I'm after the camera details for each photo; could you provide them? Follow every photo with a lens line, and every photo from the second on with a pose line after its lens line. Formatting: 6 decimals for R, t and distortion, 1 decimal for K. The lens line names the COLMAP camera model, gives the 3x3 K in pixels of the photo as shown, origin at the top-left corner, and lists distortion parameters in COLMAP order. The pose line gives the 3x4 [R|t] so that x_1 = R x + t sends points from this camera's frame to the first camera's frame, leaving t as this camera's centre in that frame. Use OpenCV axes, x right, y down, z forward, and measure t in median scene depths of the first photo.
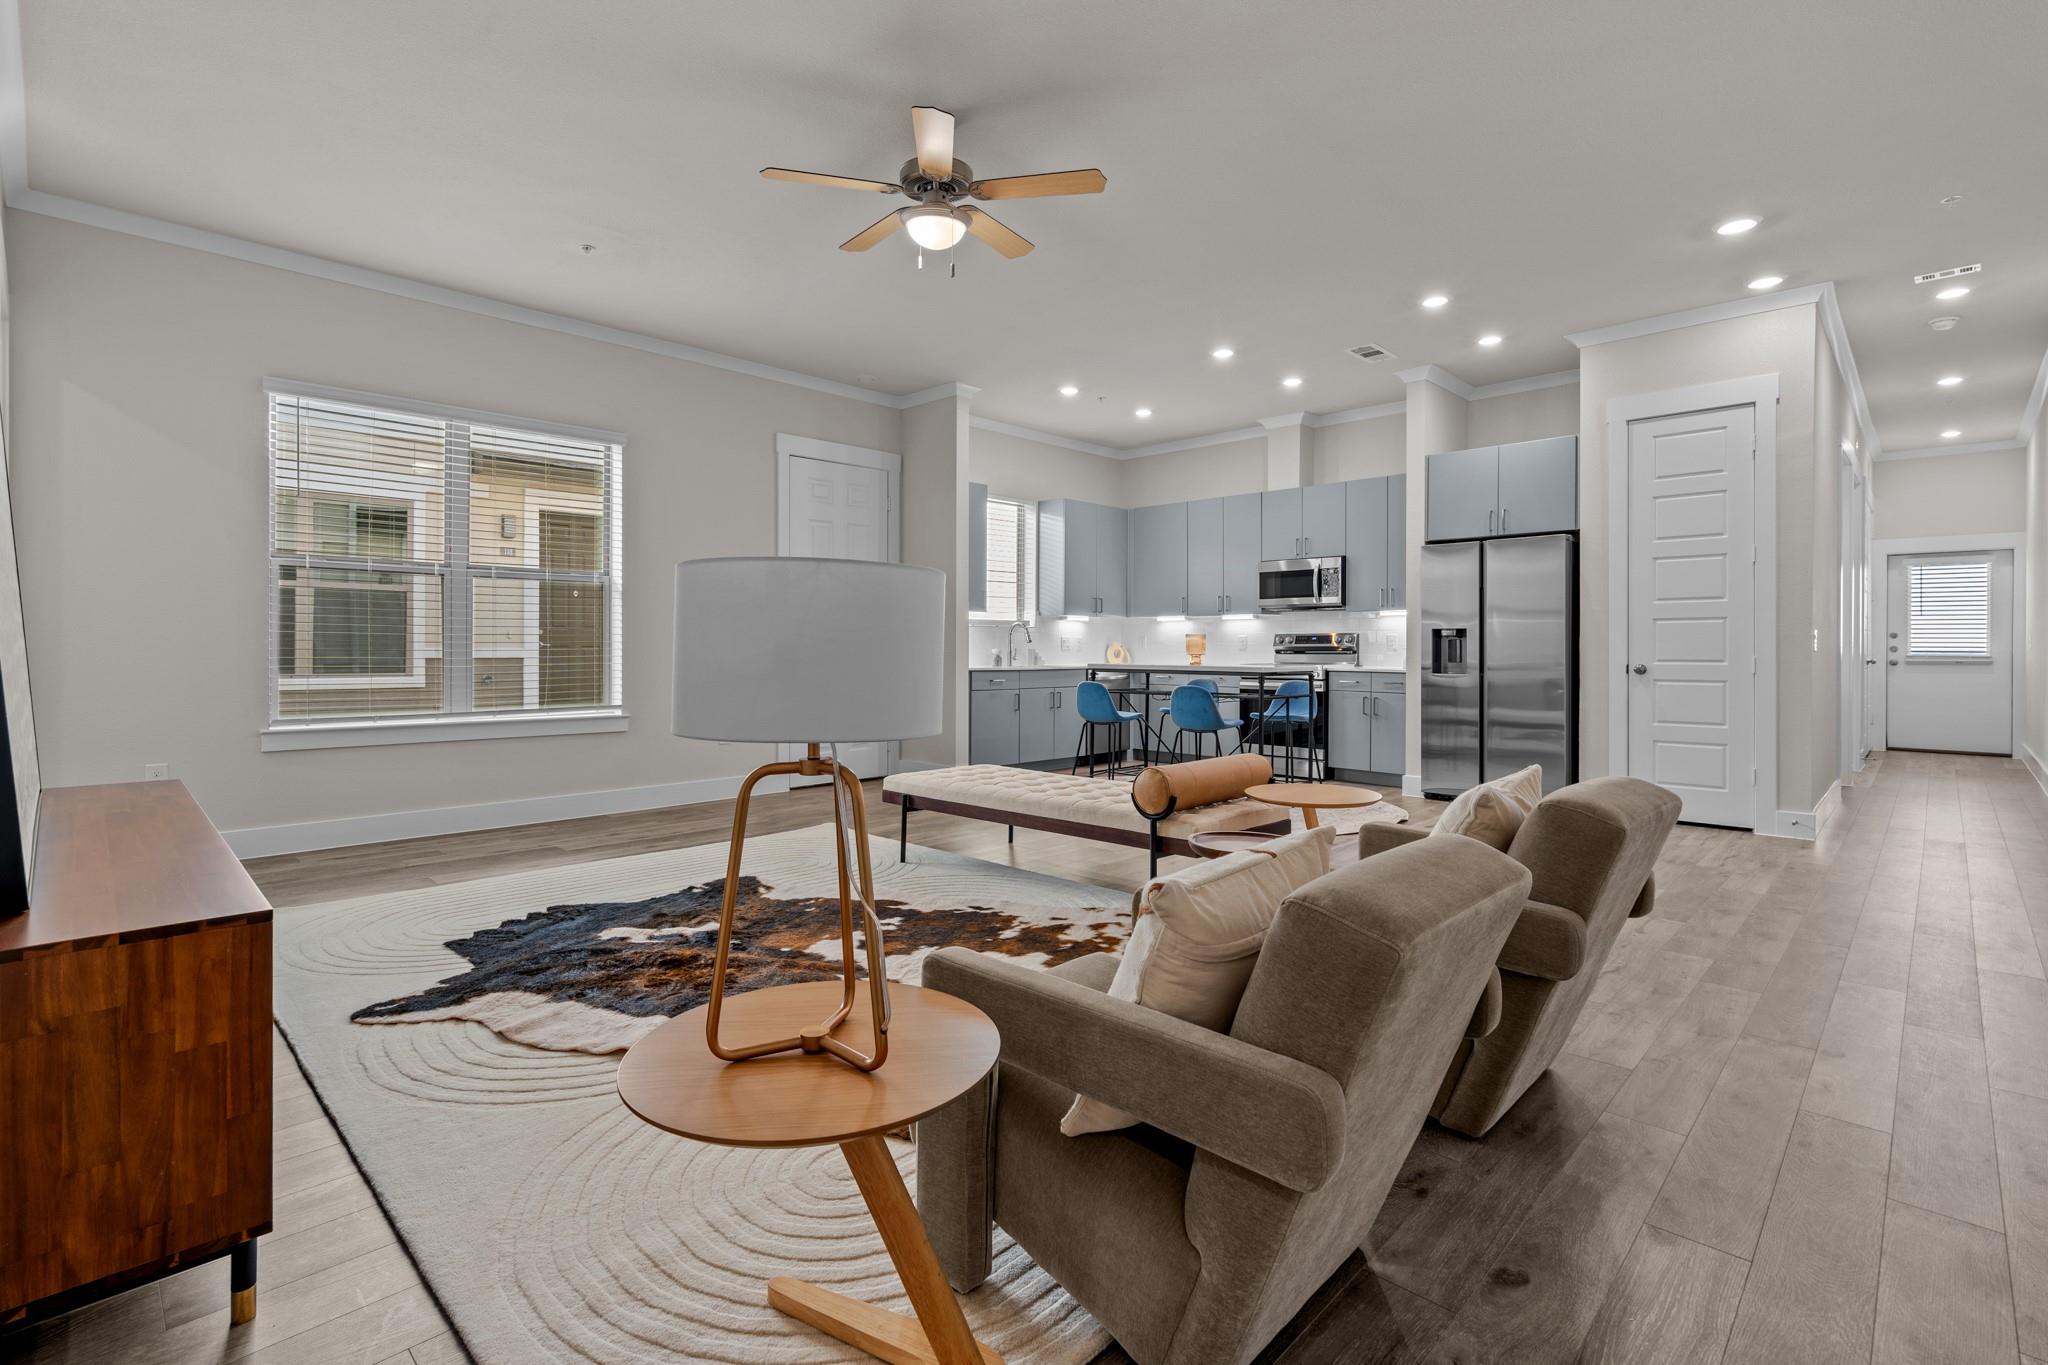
lens RADIAL K [[933.1, 0, 1015.8], [0, 933.1, 644.8], [0, 0, 1]] dist [-0.001713, 0.001163]
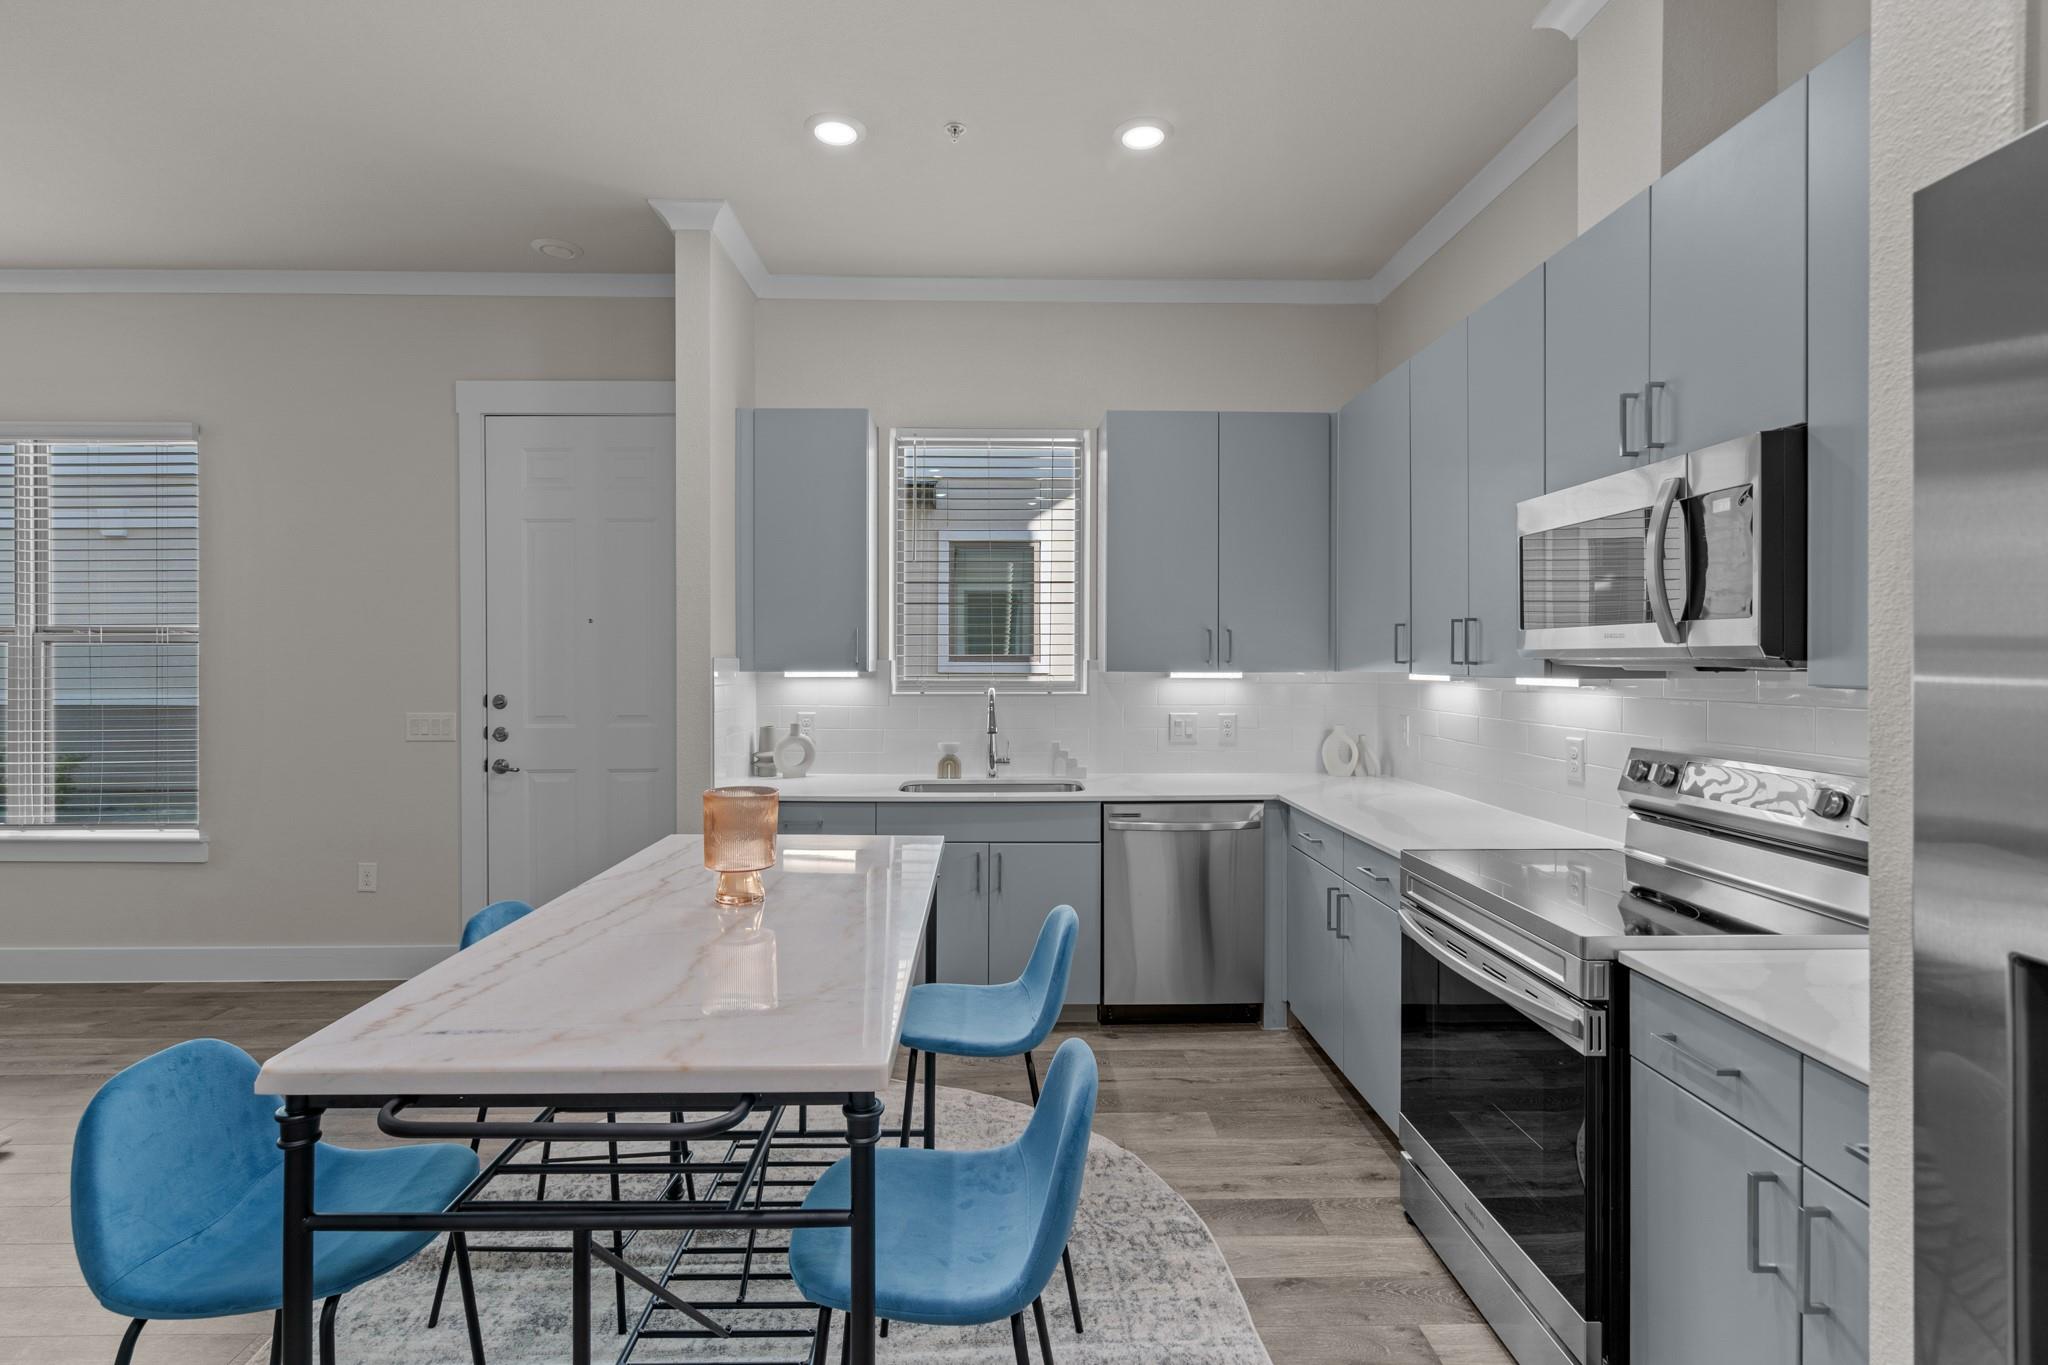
lens RADIAL K [[968.6, 0, 1022.7], [0, 968.6, 664.6], [0, 0, 1]] dist [0.002335, -0.000034]
pose [[0.714683, 0.003845, -0.699438, 0.542231], [-0.000307, 0.999987, 0.005184, -0.058870], [0.699448, -0.003490, 0.714675, 0.991288]]
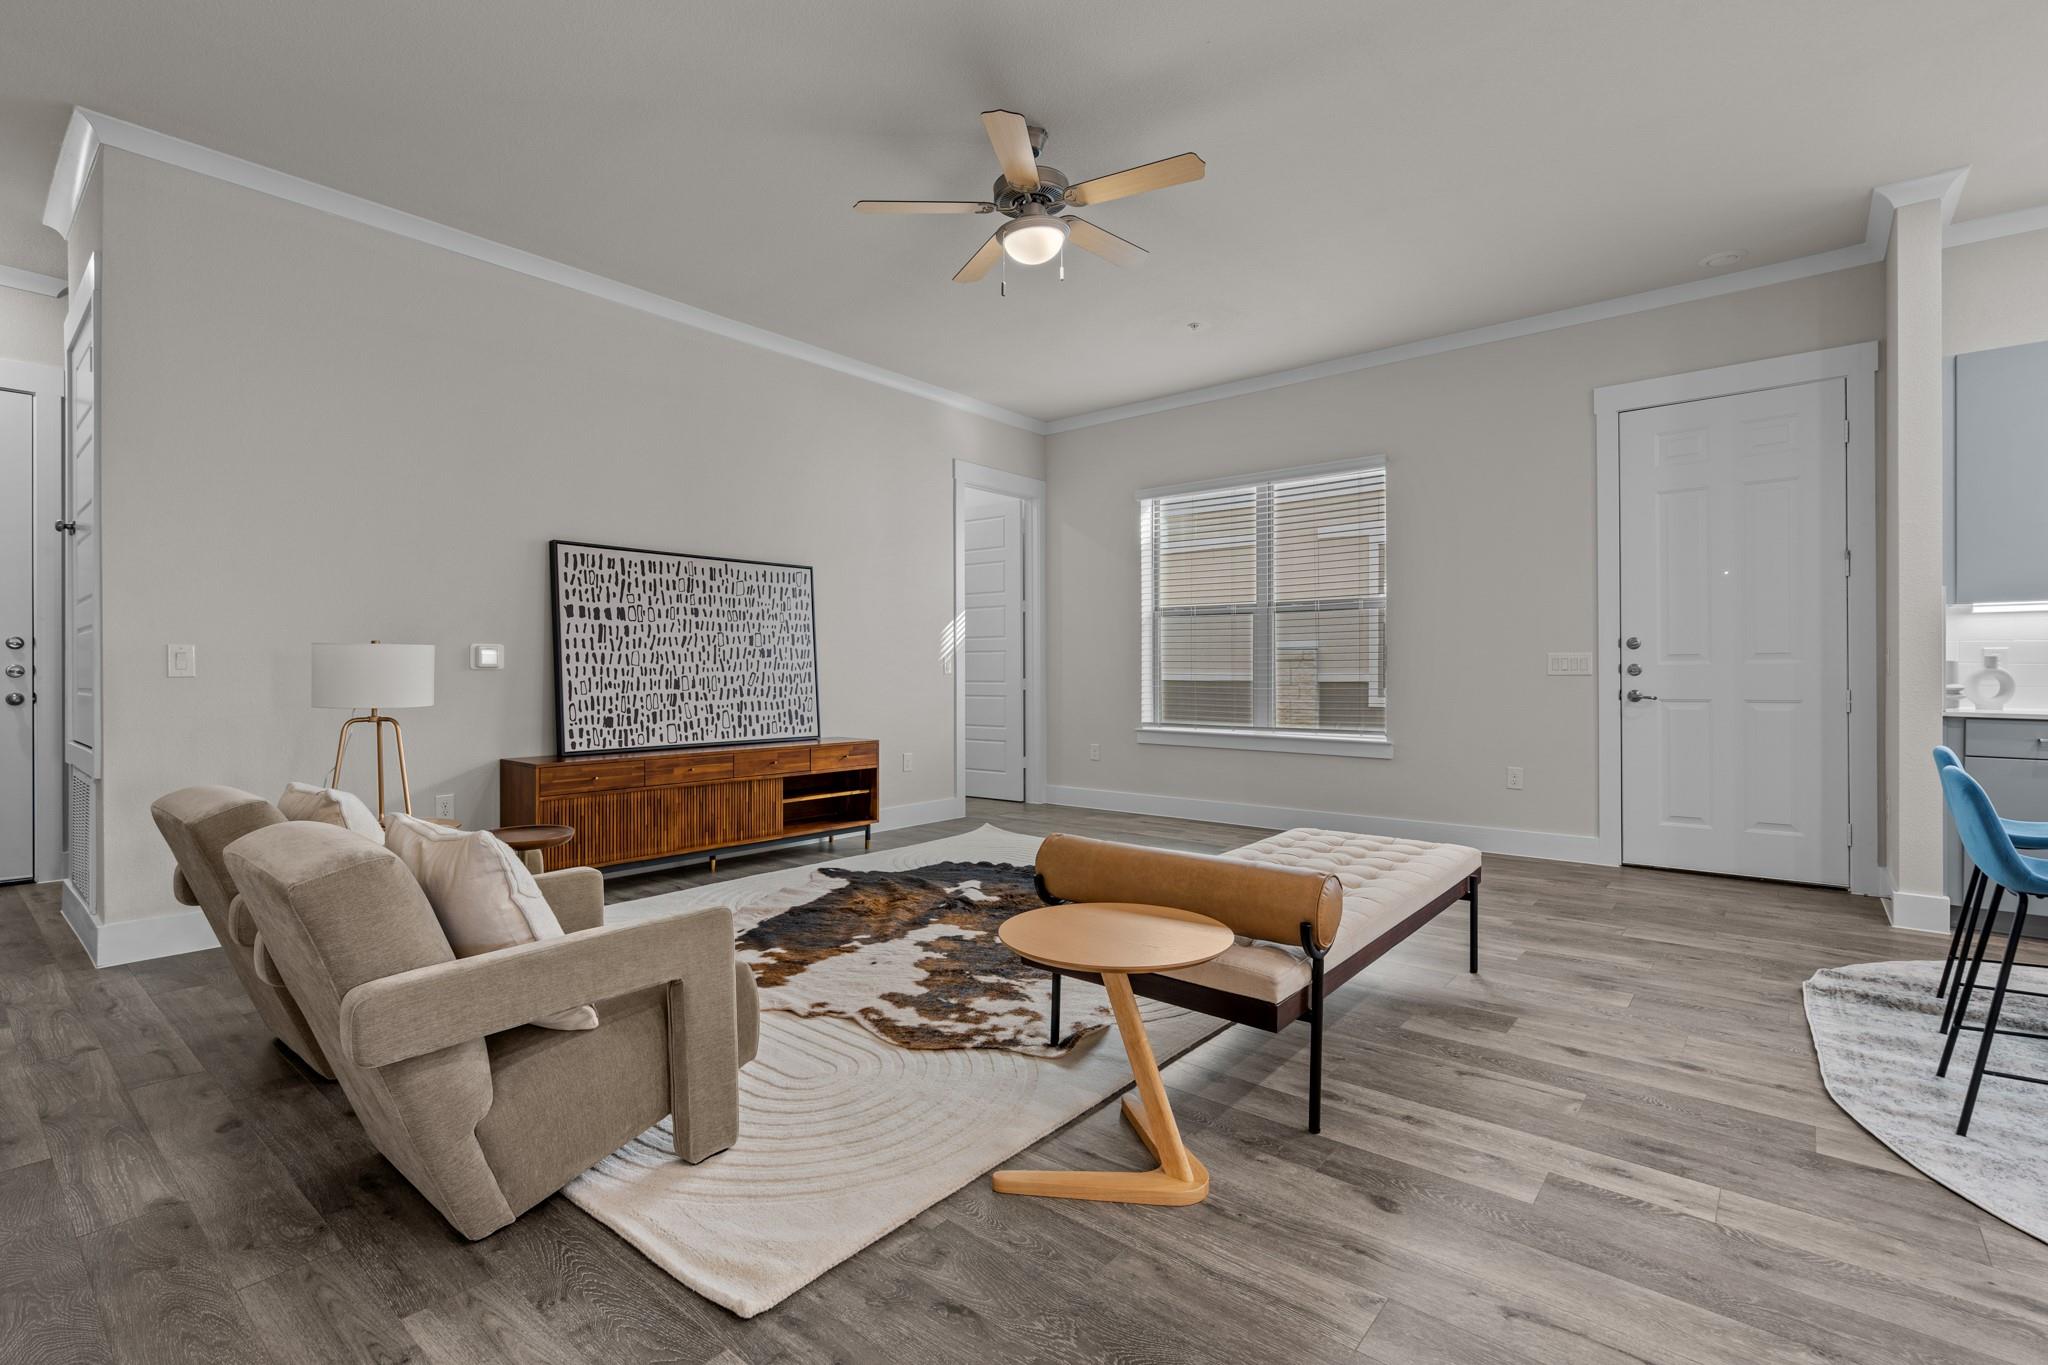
lens RADIAL K [[933.1, 0, 1010.5], [0, 933.1, 670.1], [0, 0, 1]] dist [-0.001713, 0.001163]
pose [[0.084687, -0.002051, -0.996405, 0.560398], [0.003200, 0.999993, -0.001786, 0.000736], [0.996402, -0.003037, 0.084693, 0.568439]]
